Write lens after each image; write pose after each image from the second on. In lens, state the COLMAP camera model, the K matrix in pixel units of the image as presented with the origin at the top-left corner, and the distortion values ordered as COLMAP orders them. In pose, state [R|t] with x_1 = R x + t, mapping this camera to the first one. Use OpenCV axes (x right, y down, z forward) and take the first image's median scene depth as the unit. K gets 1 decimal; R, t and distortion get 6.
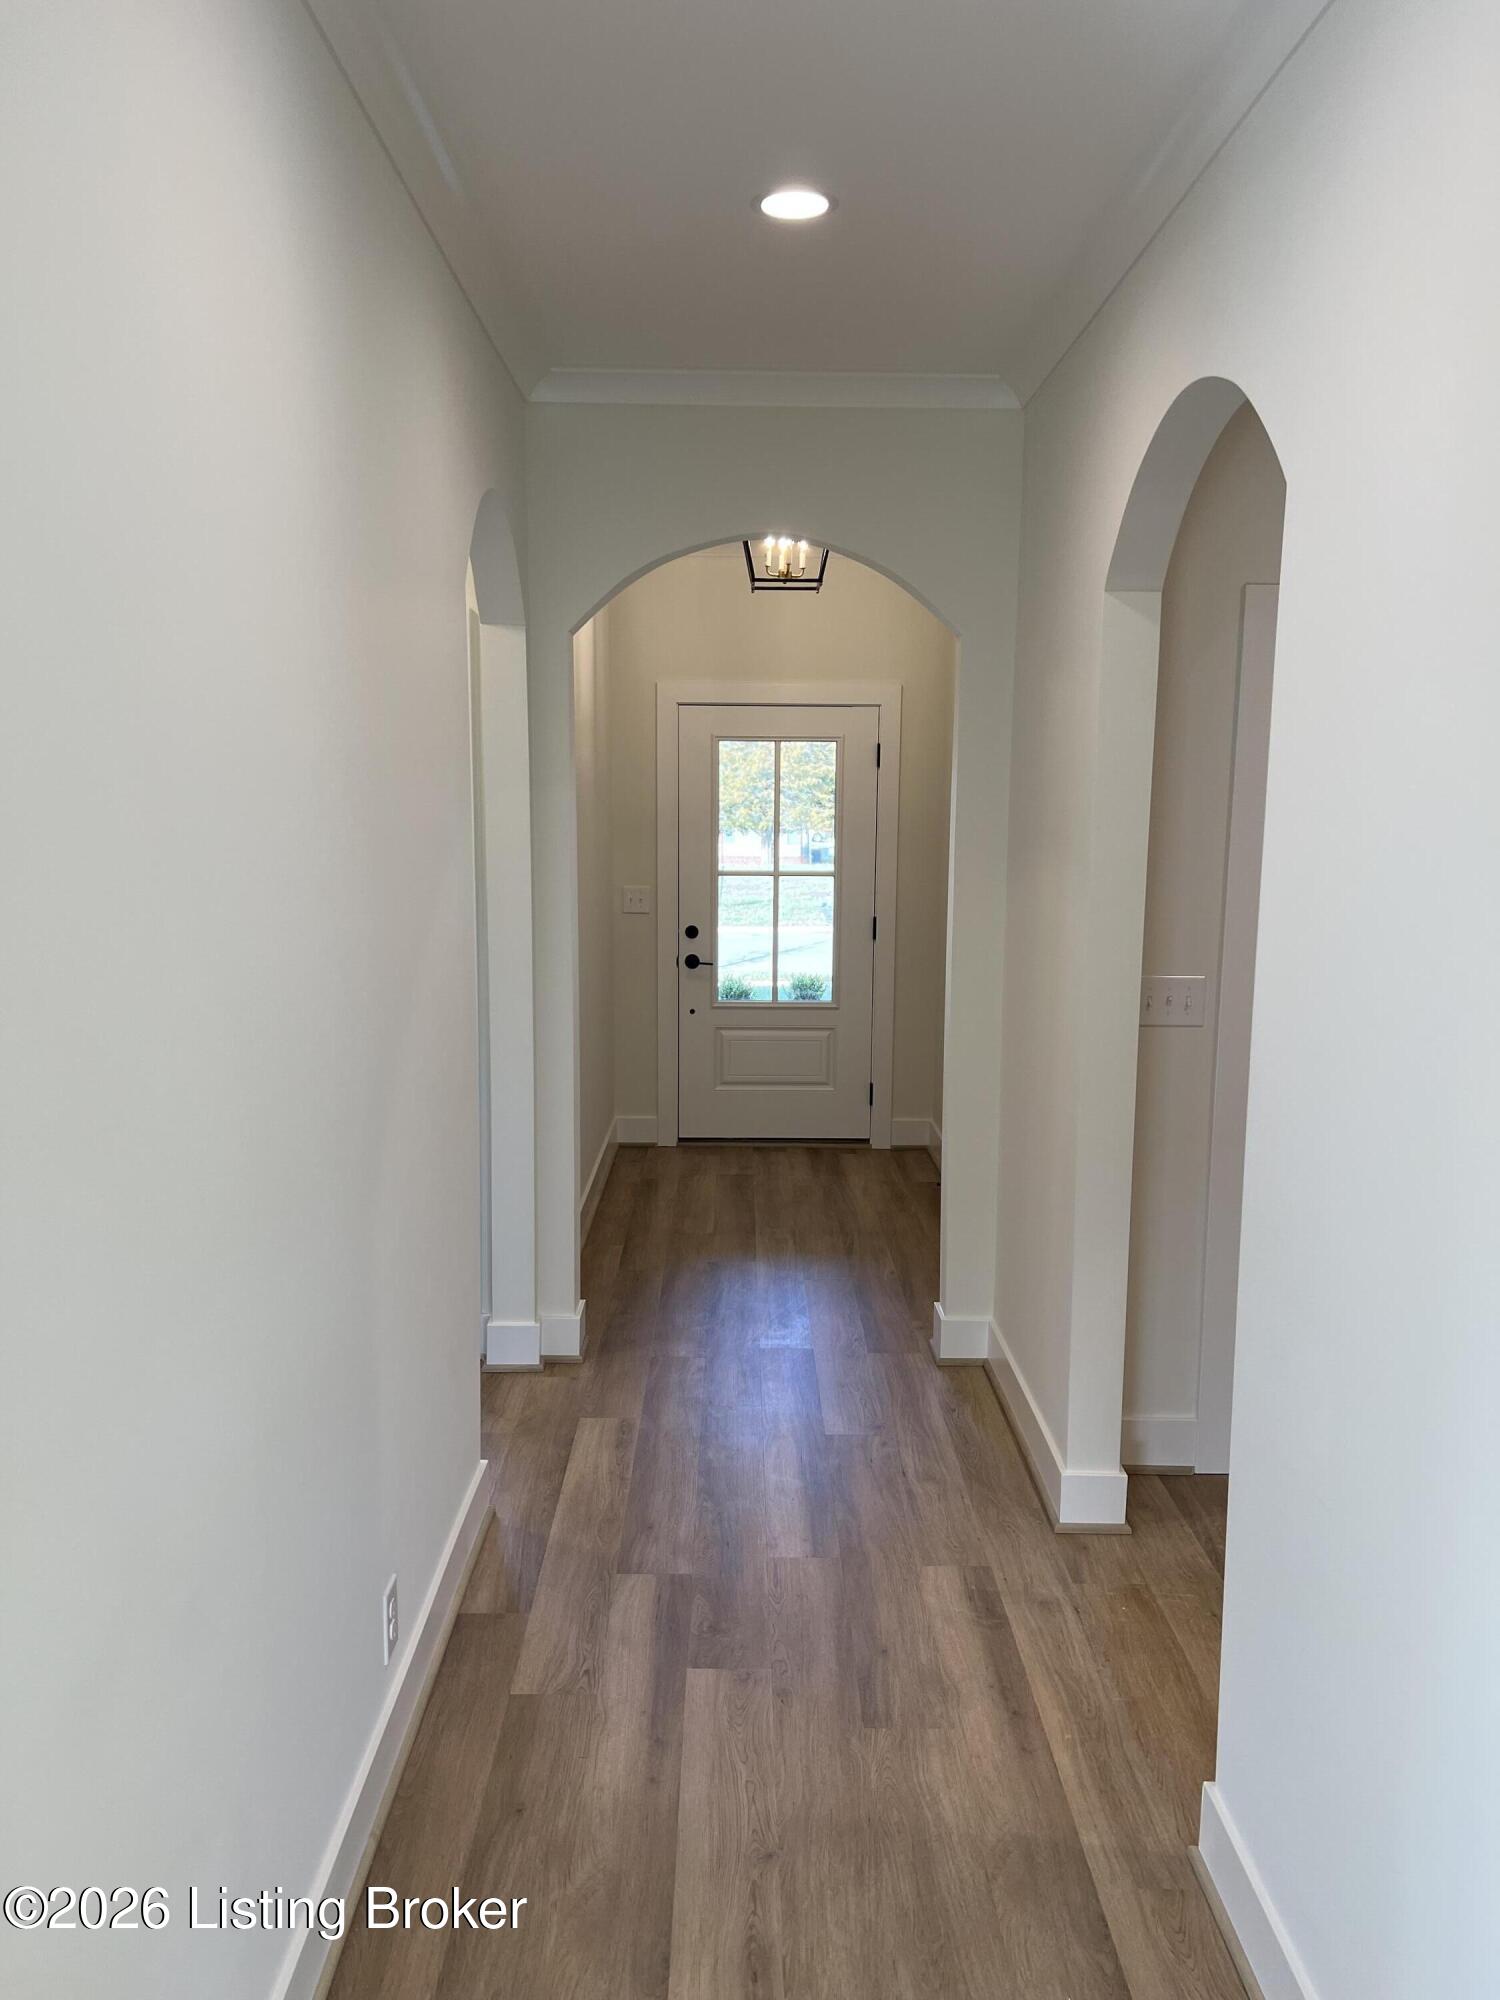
lens RADIAL K [[1542.4, 0, 750.0], [0, 1542.4, 1000.0], [0, 0, 1]] dist [0.073059, -0.082750]
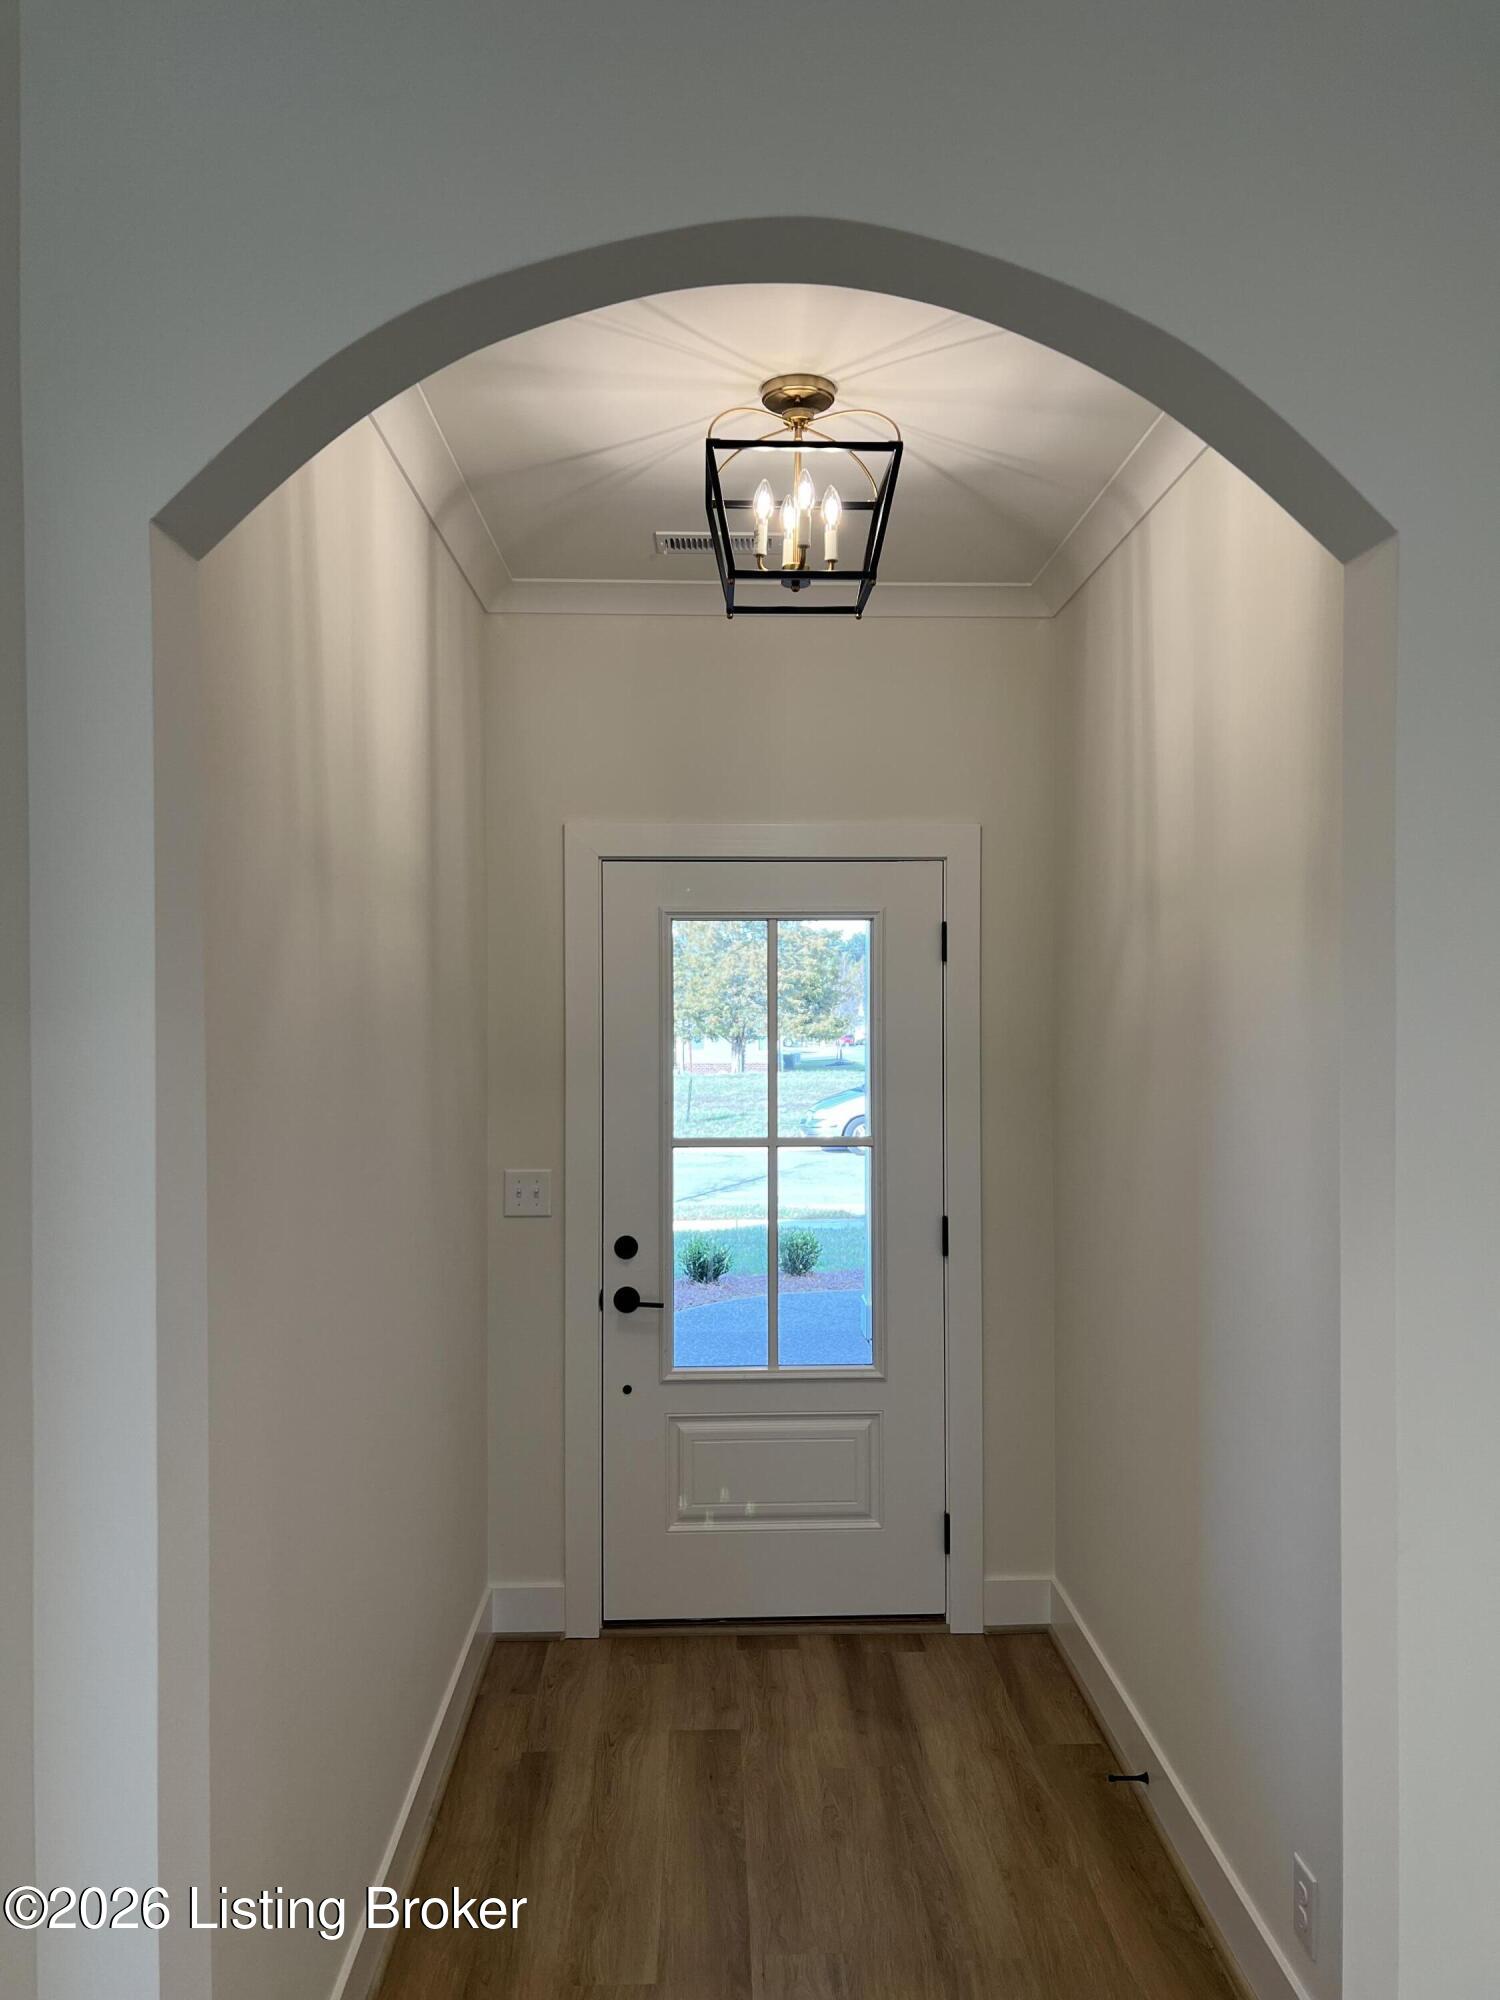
lens RADIAL K [[1542.4, 0, 750.0], [0, 1542.4, 1000.0], [0, 0, 1]] dist [0.073059, -0.082750]
pose [[0.999751, -0.010135, 0.019869, -0.002381], [0.012671, 0.991175, -0.131955, -0.058353], [-0.018356, 0.132174, 0.991057, 0.416372]]
